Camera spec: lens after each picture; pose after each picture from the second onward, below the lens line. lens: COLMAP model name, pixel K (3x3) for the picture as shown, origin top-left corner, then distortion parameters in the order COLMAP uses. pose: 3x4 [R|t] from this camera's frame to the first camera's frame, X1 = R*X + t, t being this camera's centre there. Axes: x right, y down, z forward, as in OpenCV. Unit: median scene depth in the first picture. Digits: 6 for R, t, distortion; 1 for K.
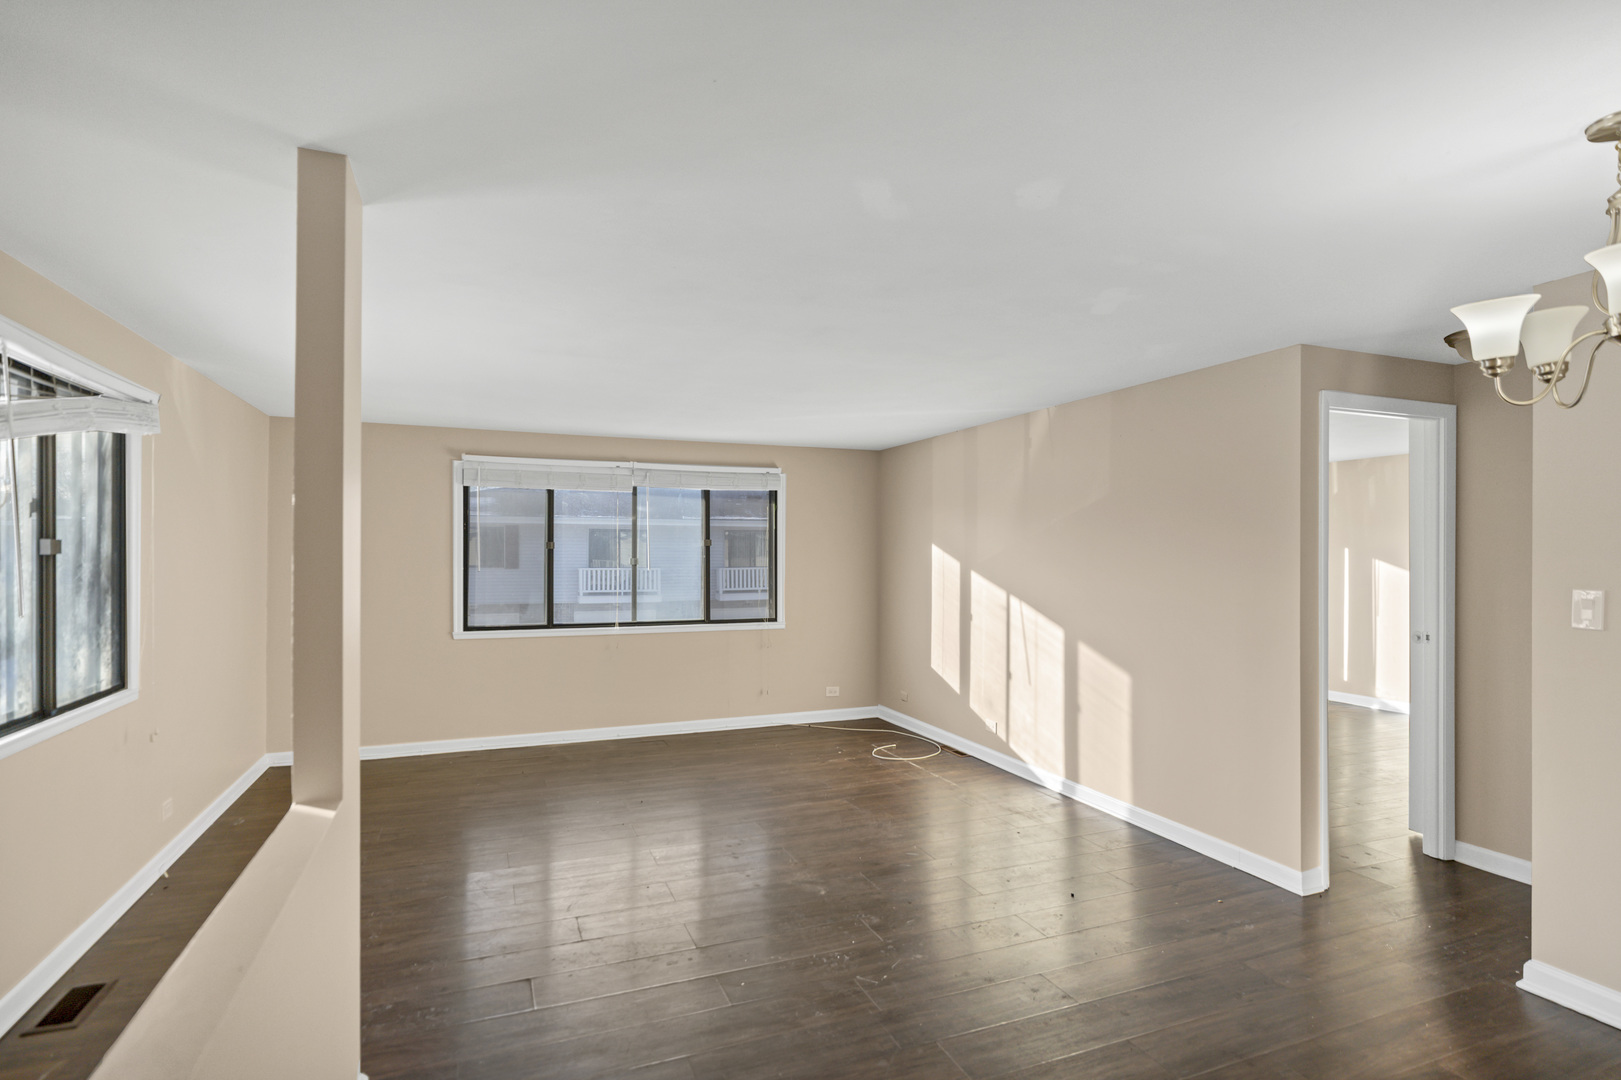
lens RADIAL K [[842.0, 0, 841.0], [0, 842.0, 553.6], [0, 0, 1]] dist [-0.001047, -0.000884]
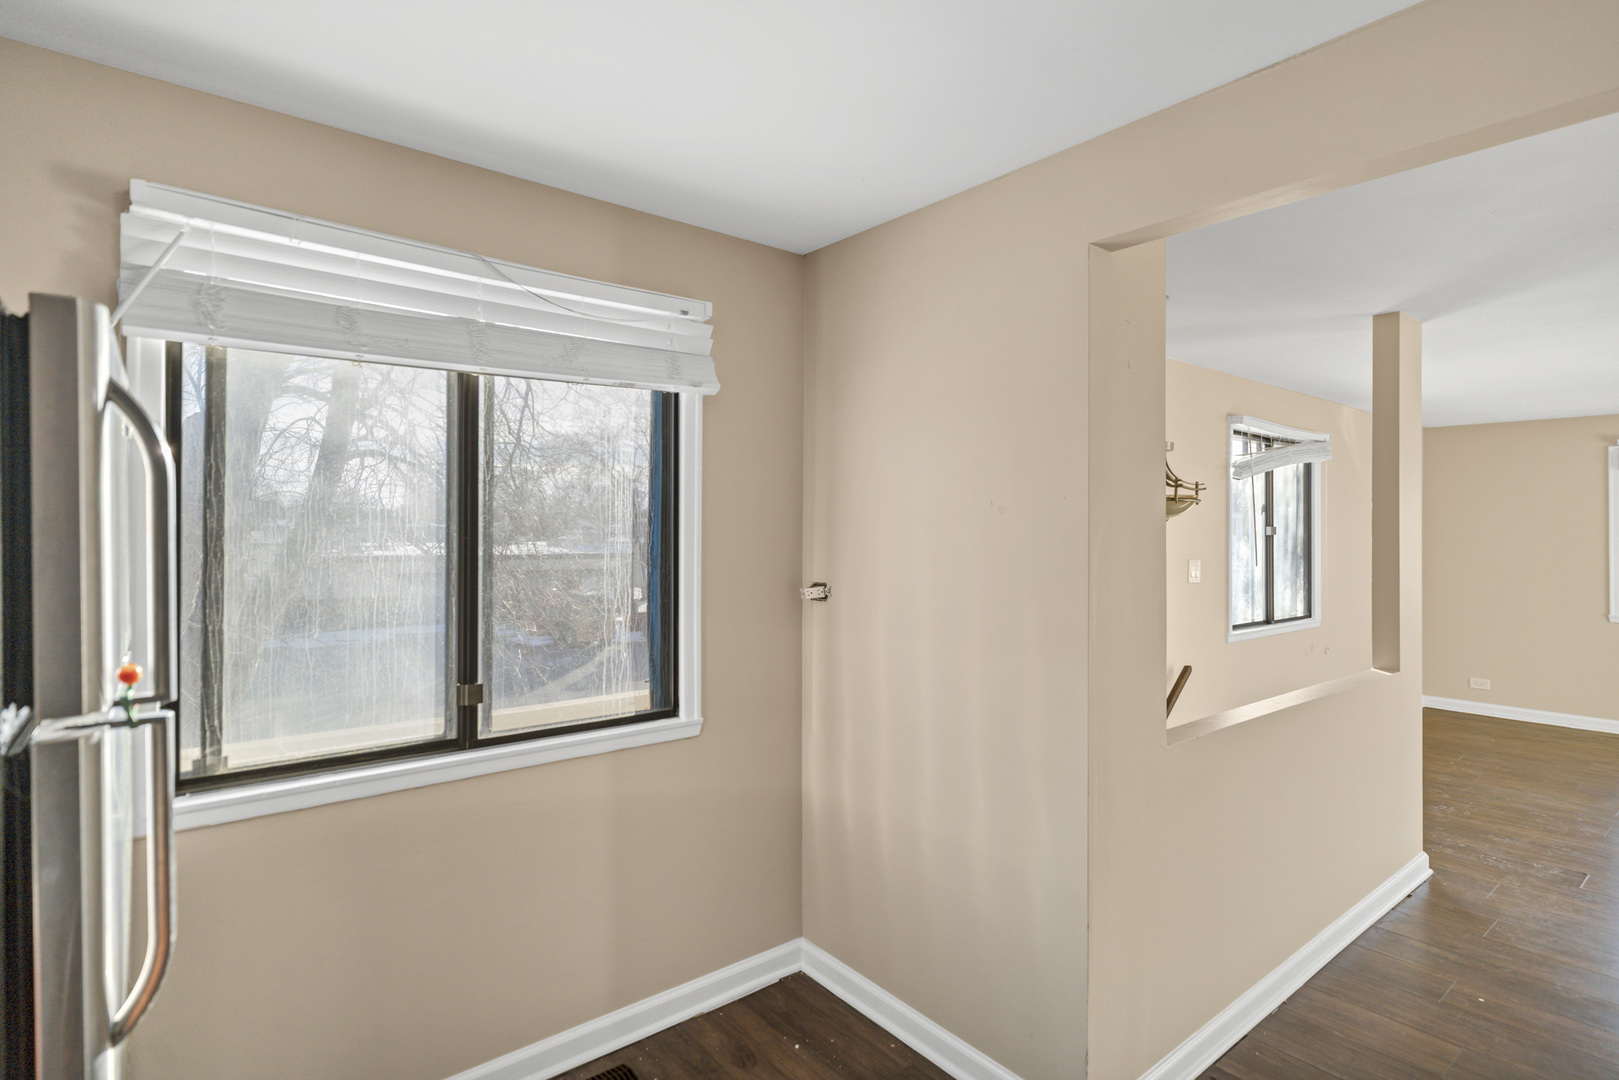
lens RADIAL K [[808.8, 0, 809.5], [0, 808.8, 540.0], [0, 0, 1]] dist [-0.000800, -0.000453]
pose [[0.274570, 0.000913, -0.961567, 0.431263], [-0.004258, 0.999991, -0.000267, 0.014899], [0.961558, 0.004168, 0.274571, -0.407228]]
